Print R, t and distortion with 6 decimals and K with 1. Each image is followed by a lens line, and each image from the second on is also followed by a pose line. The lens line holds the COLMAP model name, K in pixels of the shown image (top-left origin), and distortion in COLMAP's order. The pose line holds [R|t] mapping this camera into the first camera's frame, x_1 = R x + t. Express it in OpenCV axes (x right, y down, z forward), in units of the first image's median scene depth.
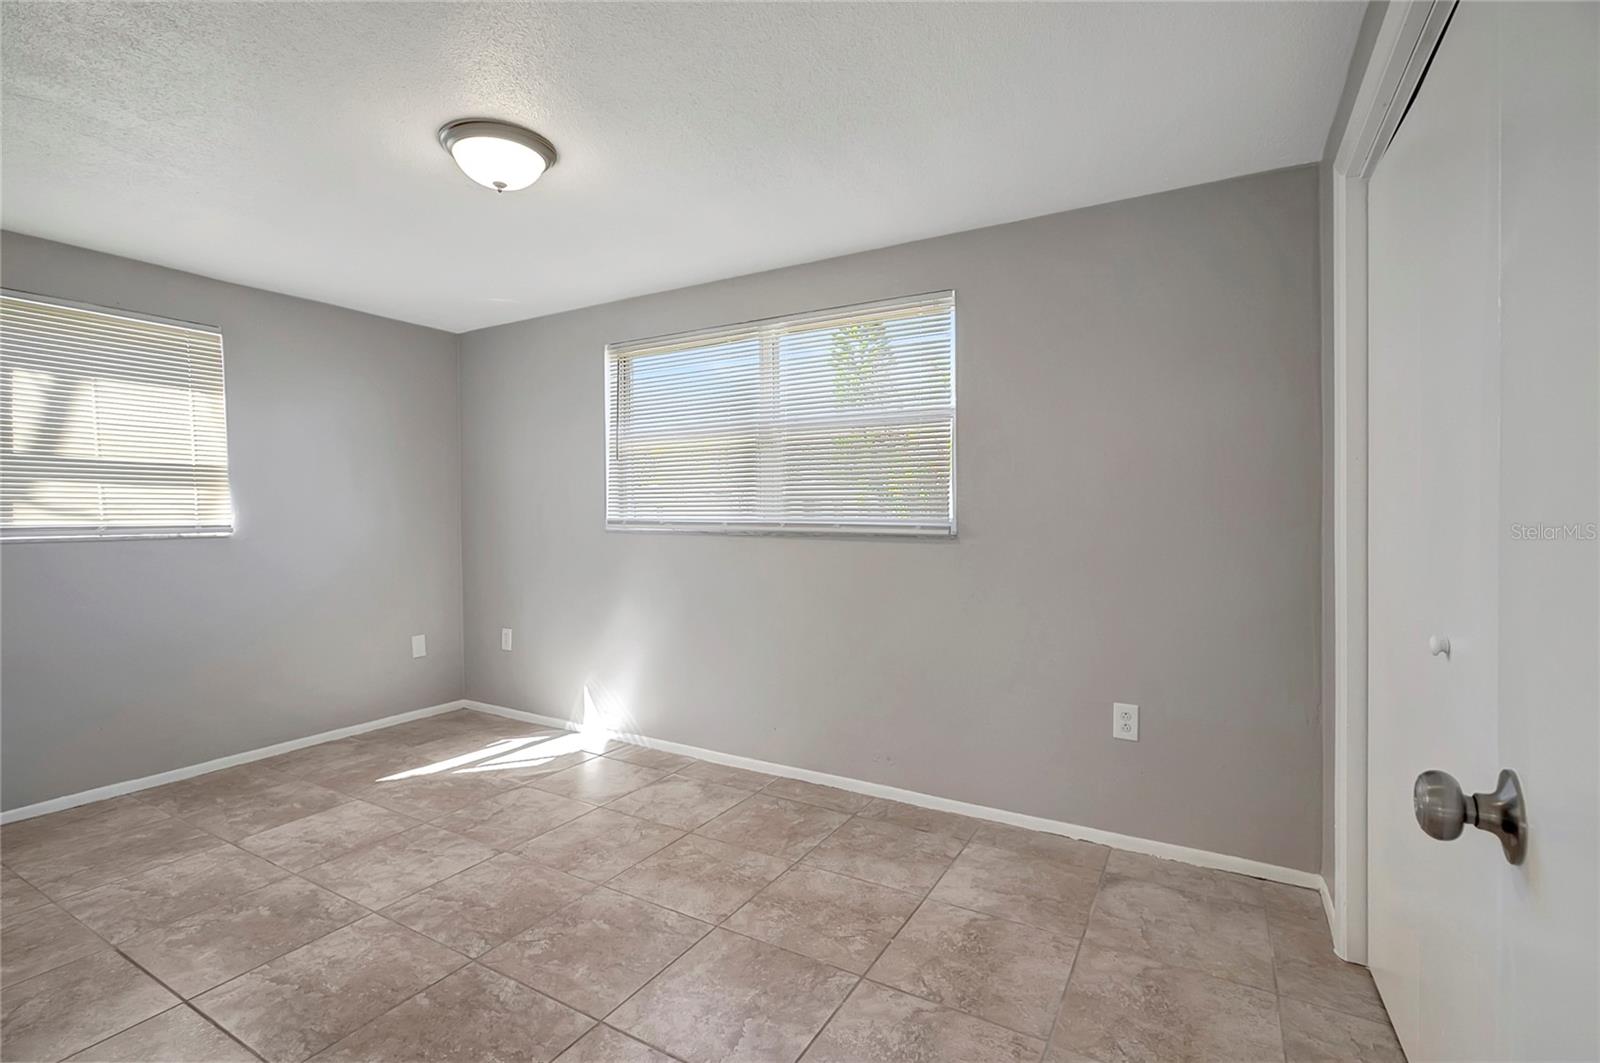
lens RADIAL K [[730.6, 0, 806.9], [0, 730.6, 516.0], [0, 0, 1]] dist [-0.031907, 0.013118]
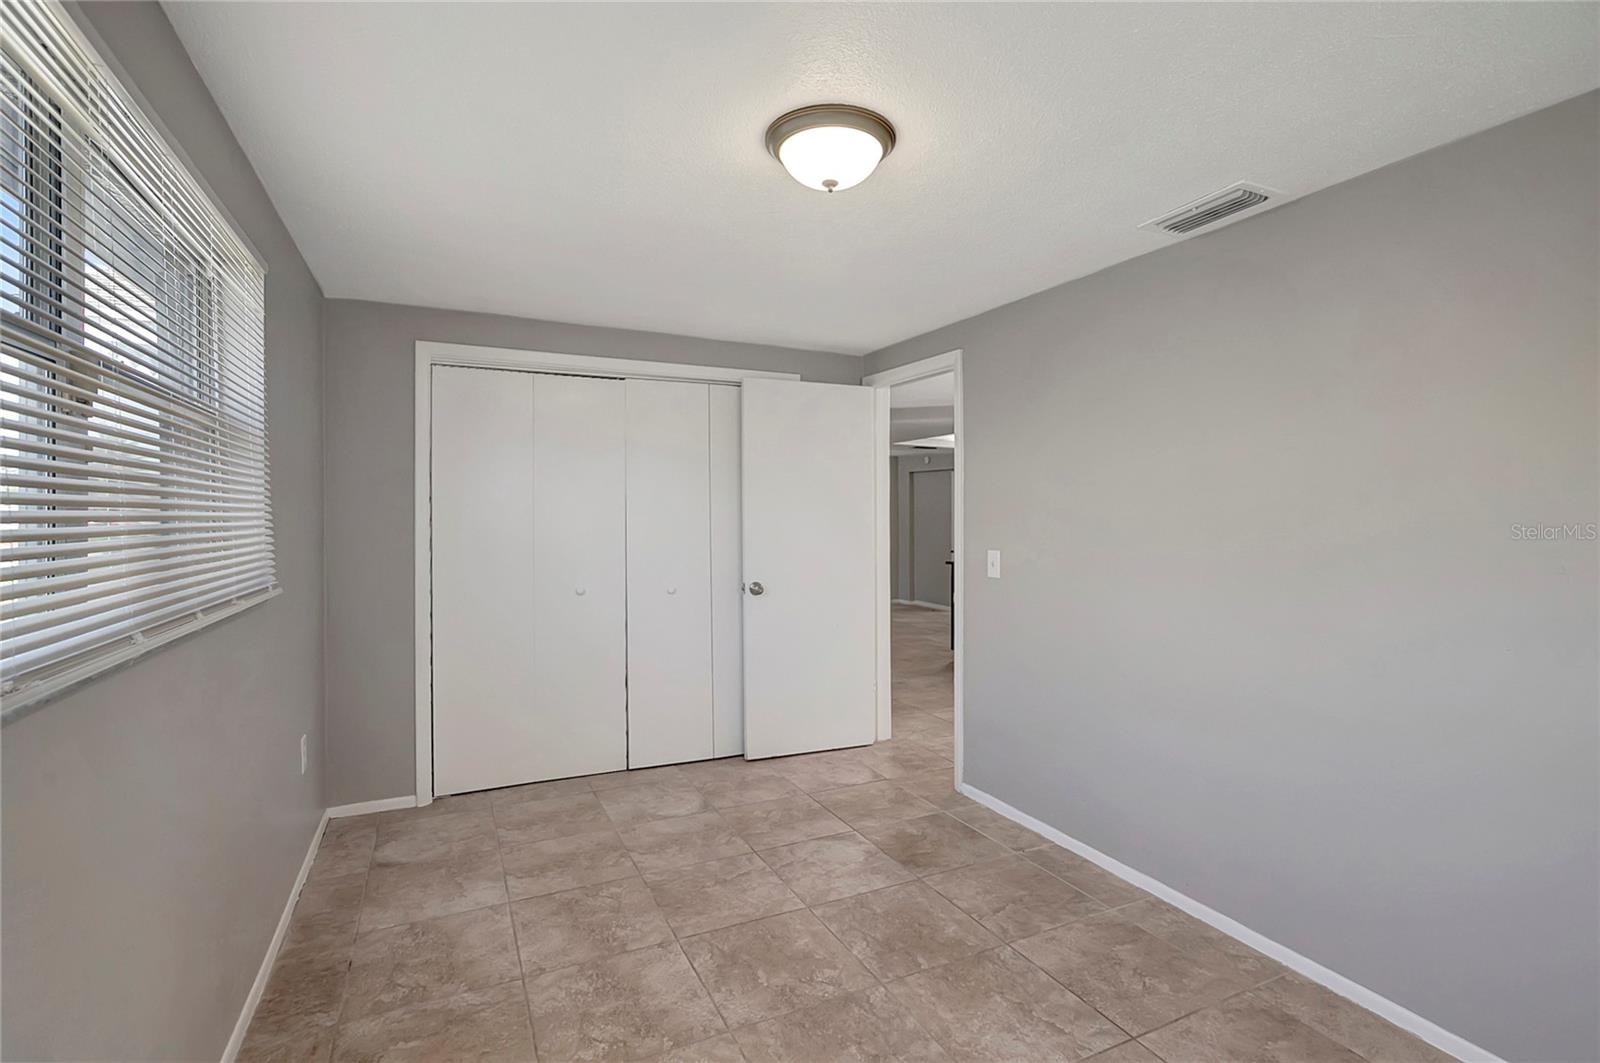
lens RADIAL K [[742.9, 0, 785.6], [0, 742.9, 491.7], [0, 0, 1]] dist [-0.031368, 0.020926]
pose [[-0.812763, 0.014719, 0.582408, -0.782555], [-0.001343, 0.999631, -0.027138, -0.063765], [-0.582593, -0.022839, -0.812443, 1.564644]]
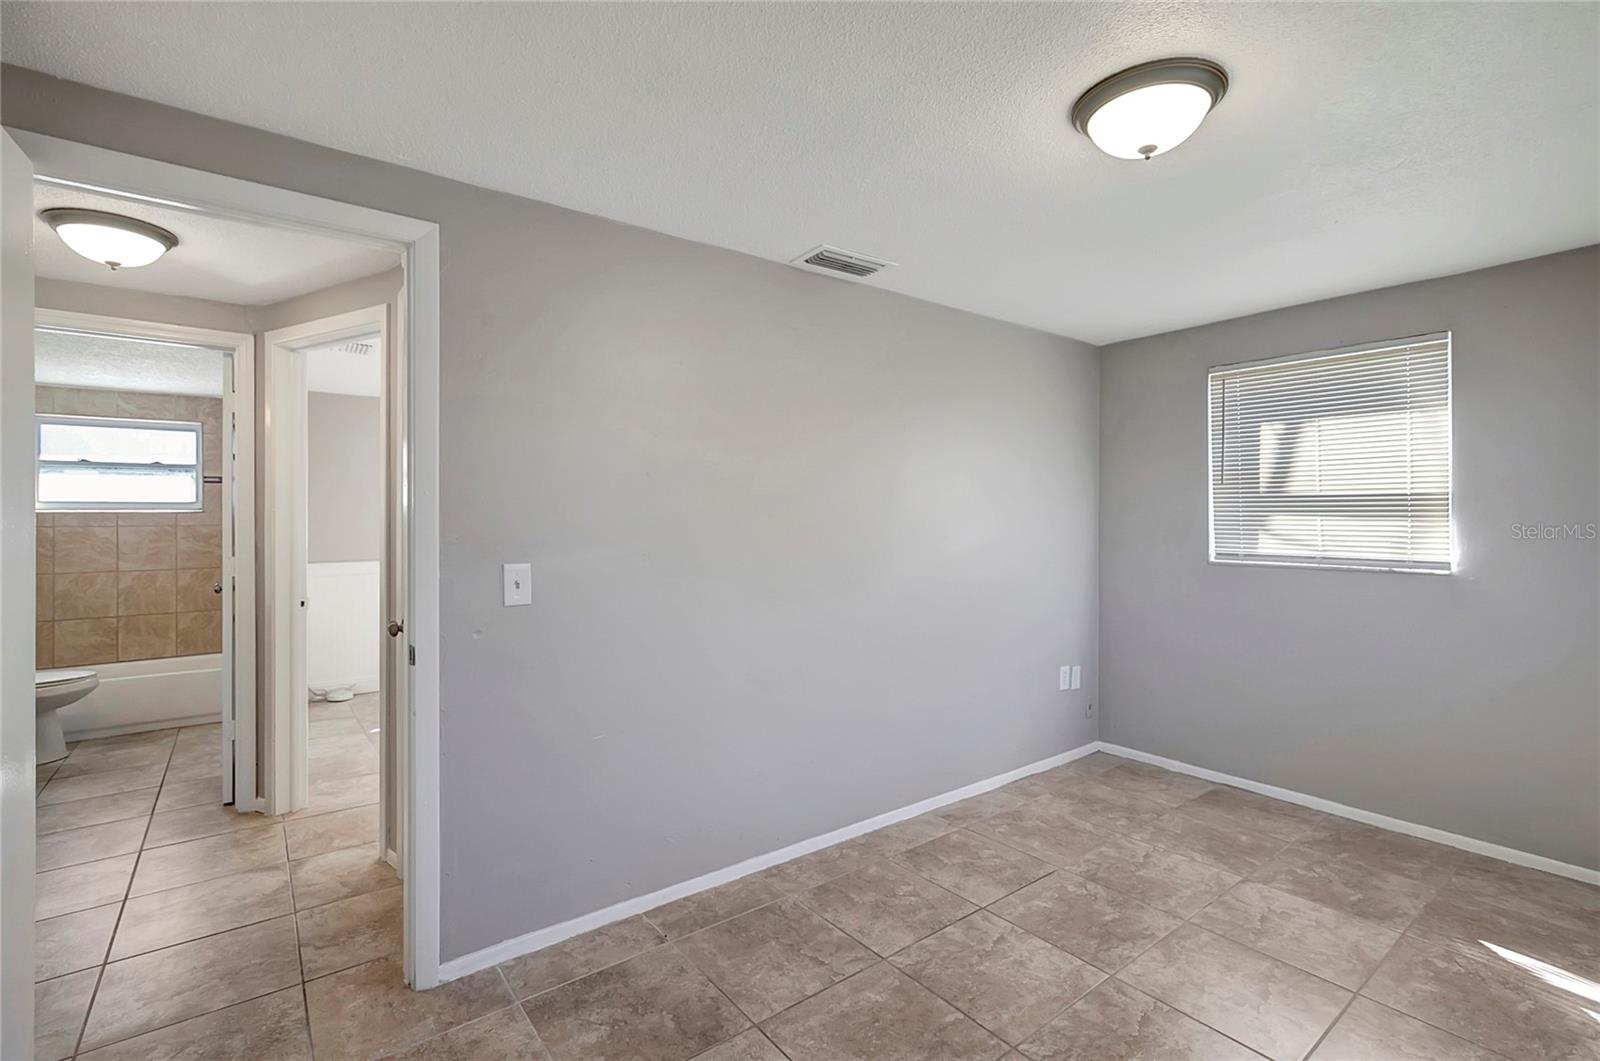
lens RADIAL K [[730.6, 0, 806.9], [0, 730.6, 515.0], [0, 0, 1]] dist [-0.031907, 0.013118]
pose [[-0.389352, -0.002062, -0.921087, 0.389327], [-0.006480, 0.999979, 0.000501, -0.053302], [0.921066, 0.006164, -0.389357, 0.878650]]
